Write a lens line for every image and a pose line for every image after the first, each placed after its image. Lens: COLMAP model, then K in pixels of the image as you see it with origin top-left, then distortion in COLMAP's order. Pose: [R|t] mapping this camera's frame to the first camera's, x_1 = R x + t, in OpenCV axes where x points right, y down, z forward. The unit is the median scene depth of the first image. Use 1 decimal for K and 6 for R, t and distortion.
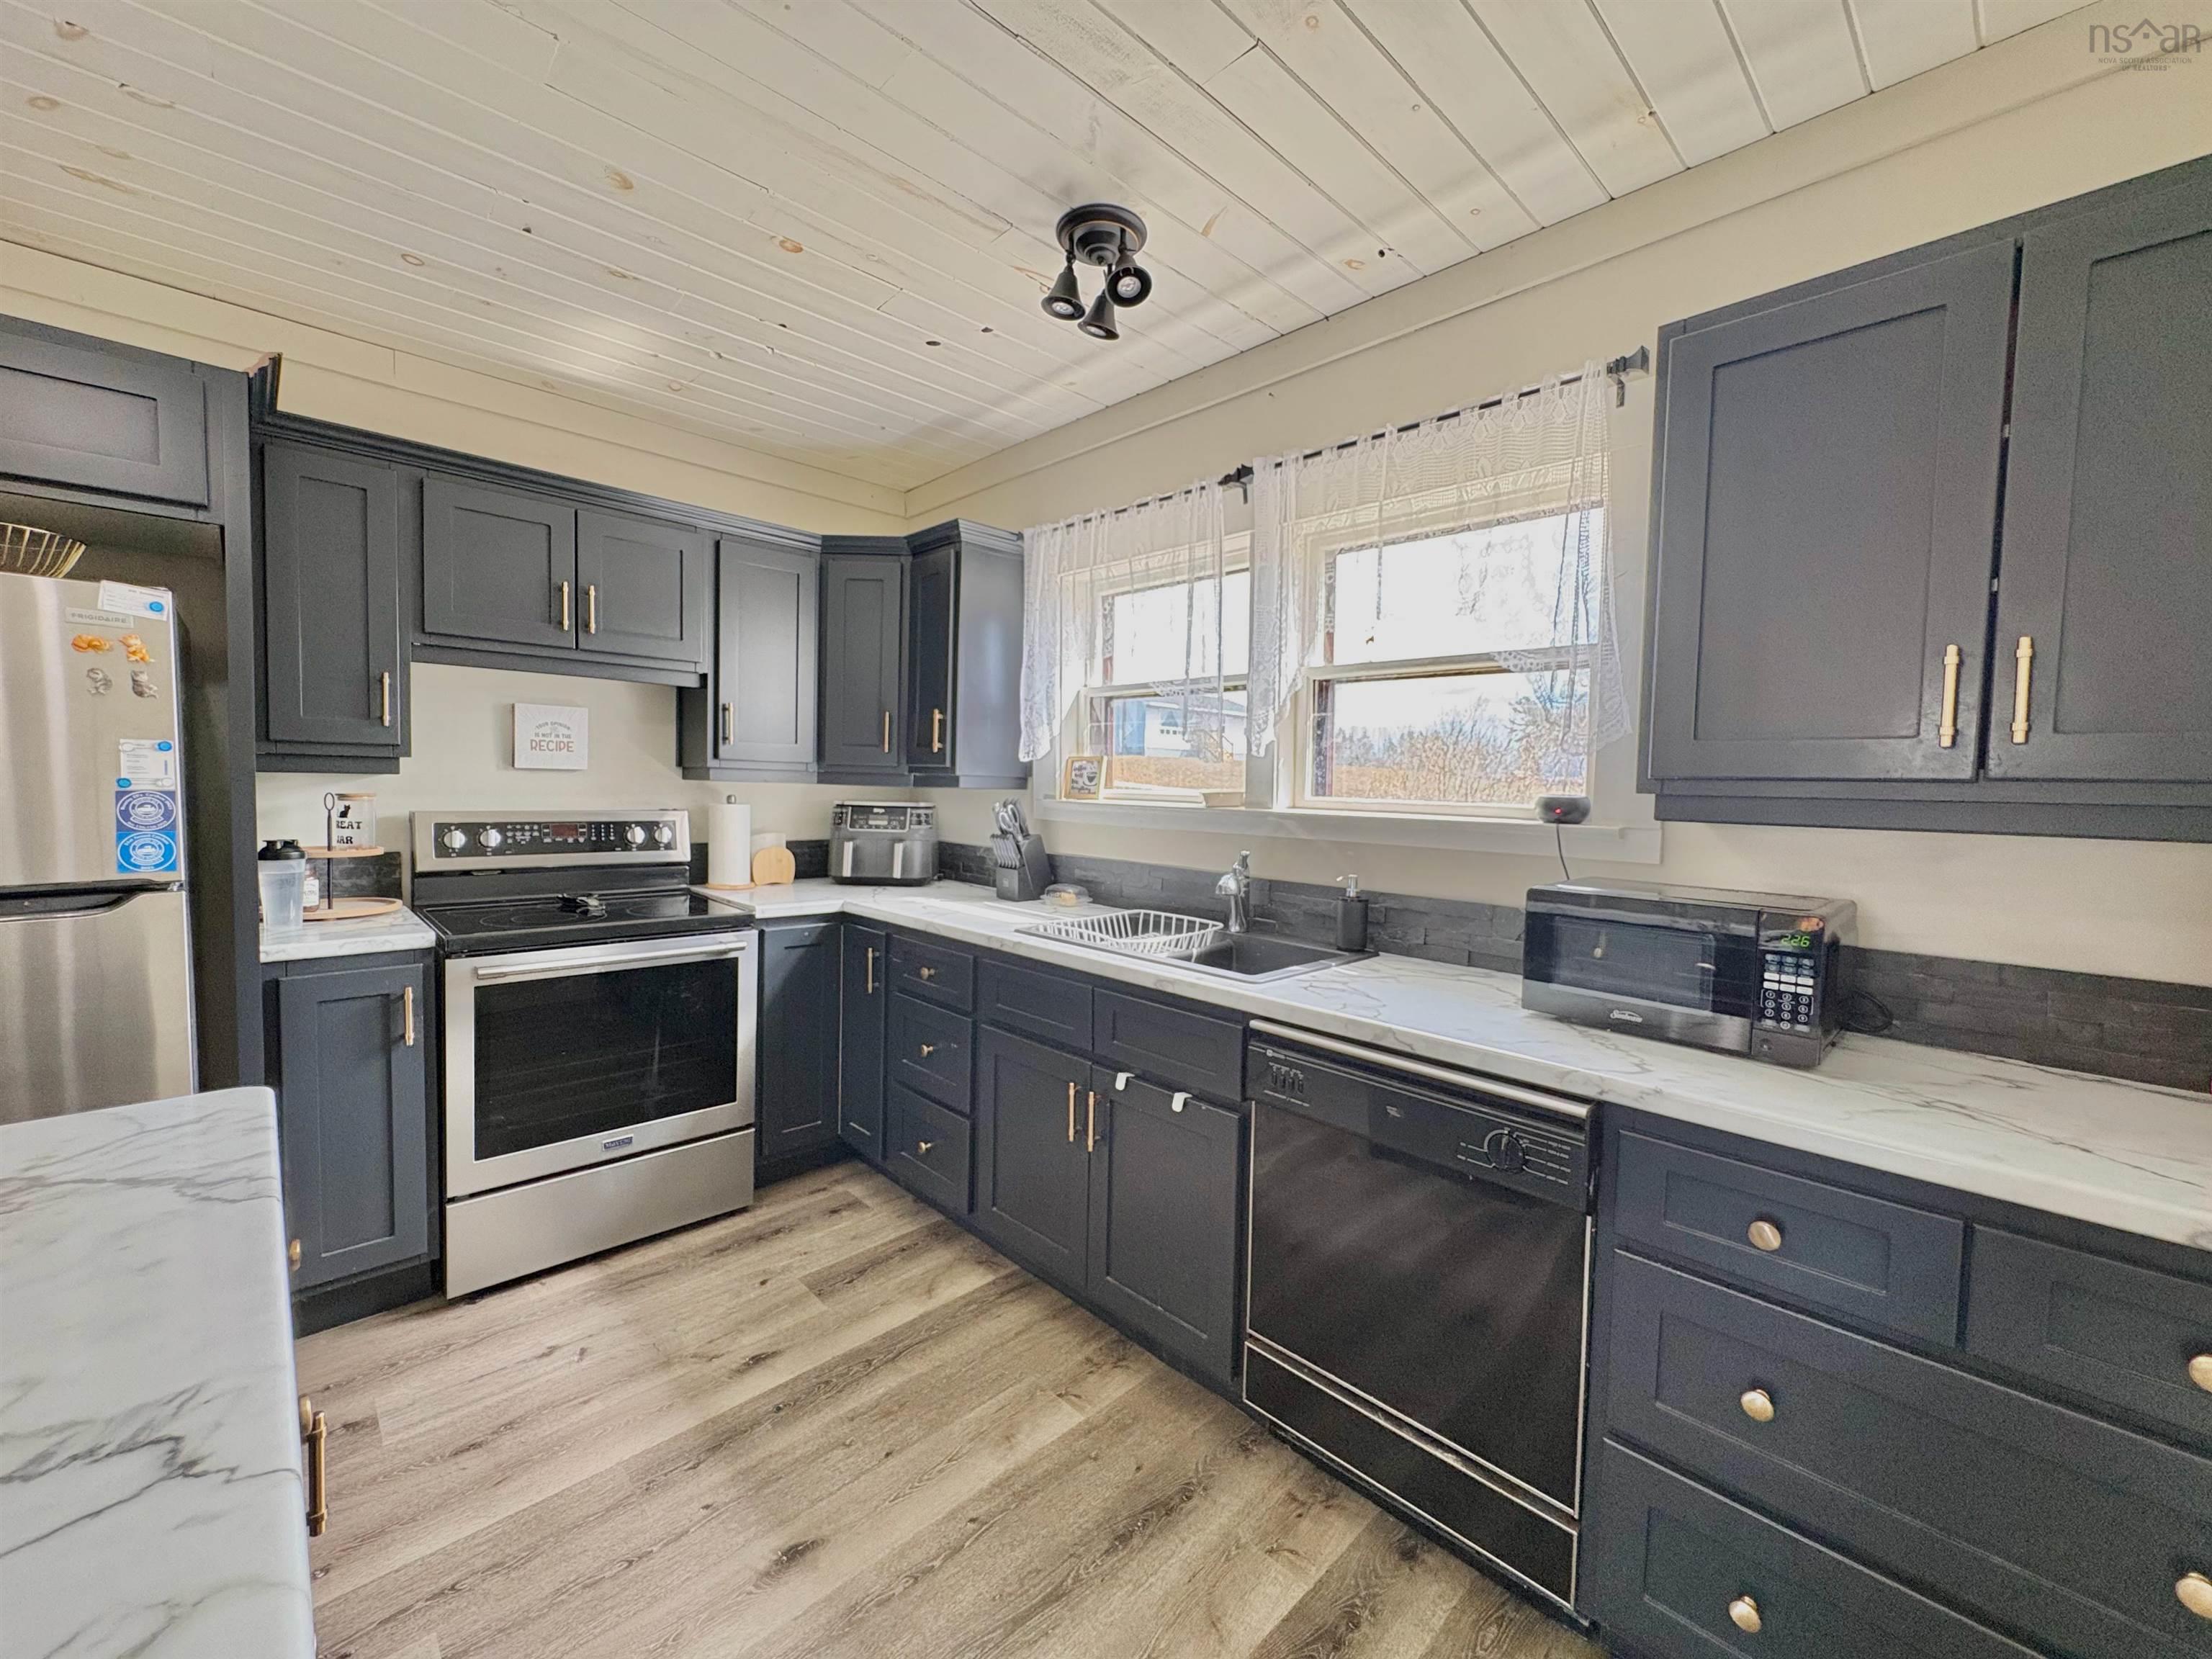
lens RADIAL K [[891.4, 0, 1105.2], [0, 891.4, 825.5], [0, 0, 1]] dist [0.002996, 0.000459]
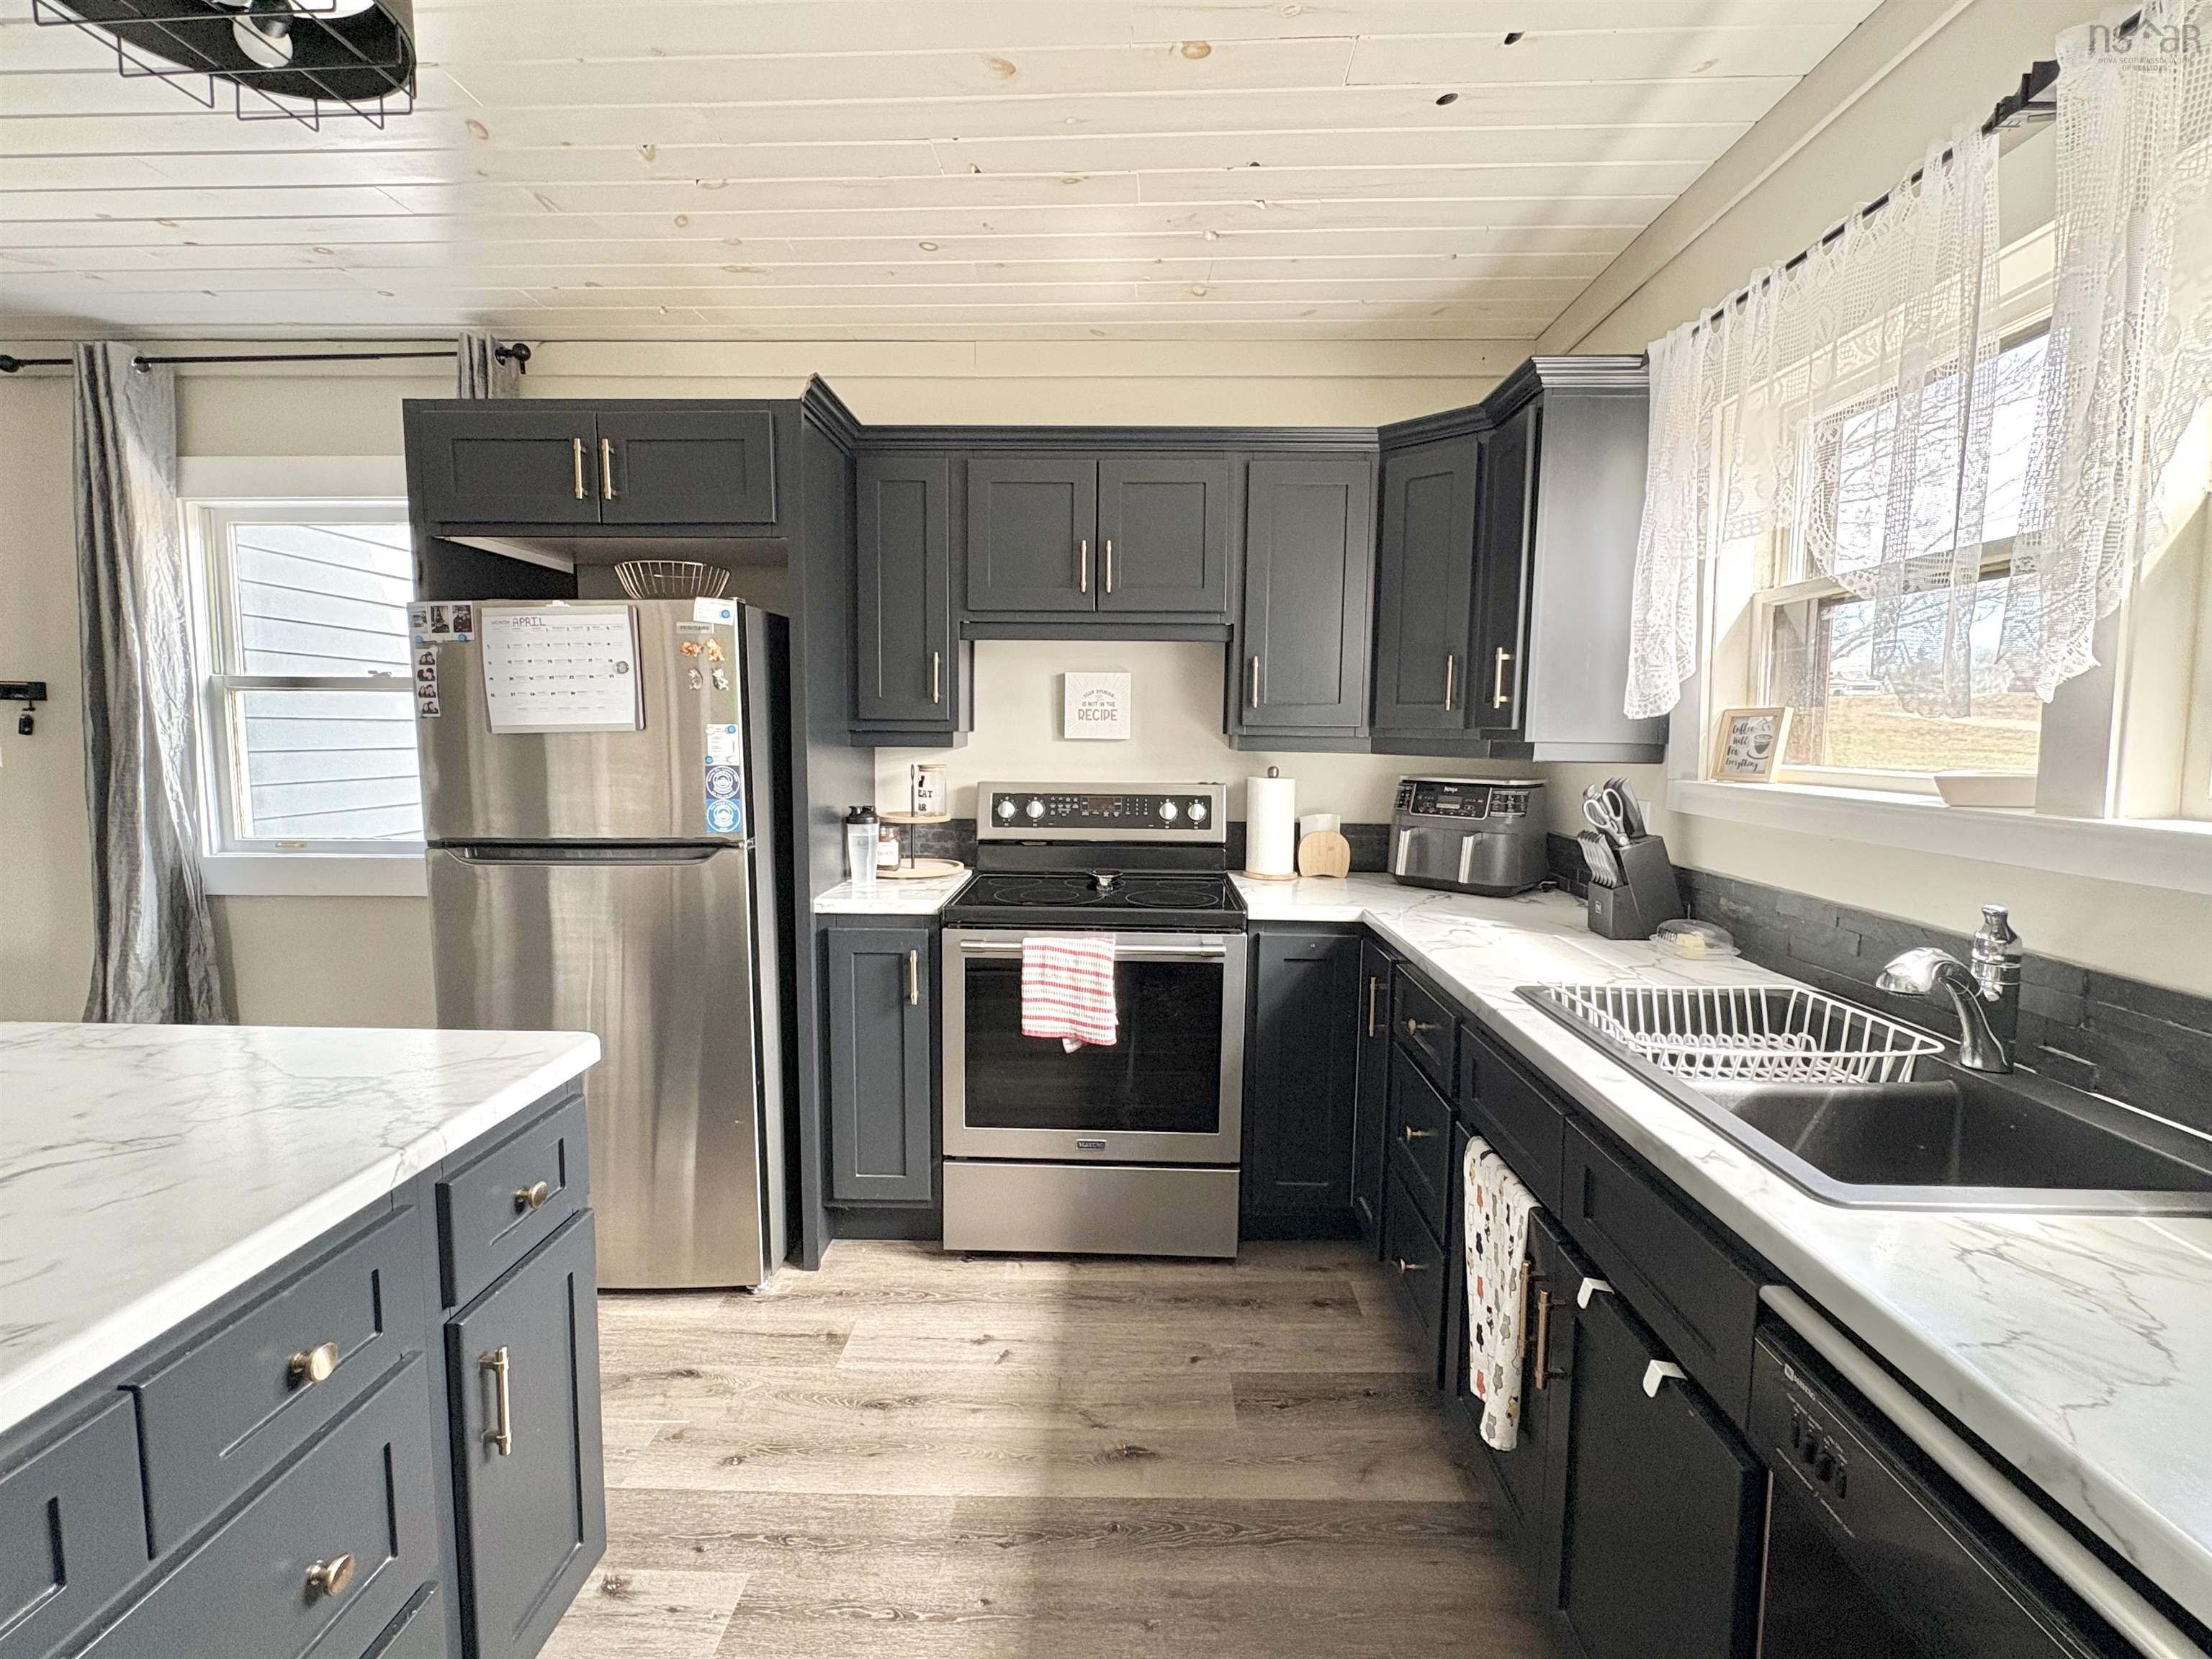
lens RADIAL K [[1027.0, 0, 1101.3], [0, 1027.0, 825.5], [0, 0, 1]] dist [0.004155, 0.000769]
pose [[0.697347, 0.051364, -0.714891, 0.192742], [-0.026681, 0.998598, 0.045722, -0.022889], [0.716237, -0.012810, 0.697739, 0.248918]]
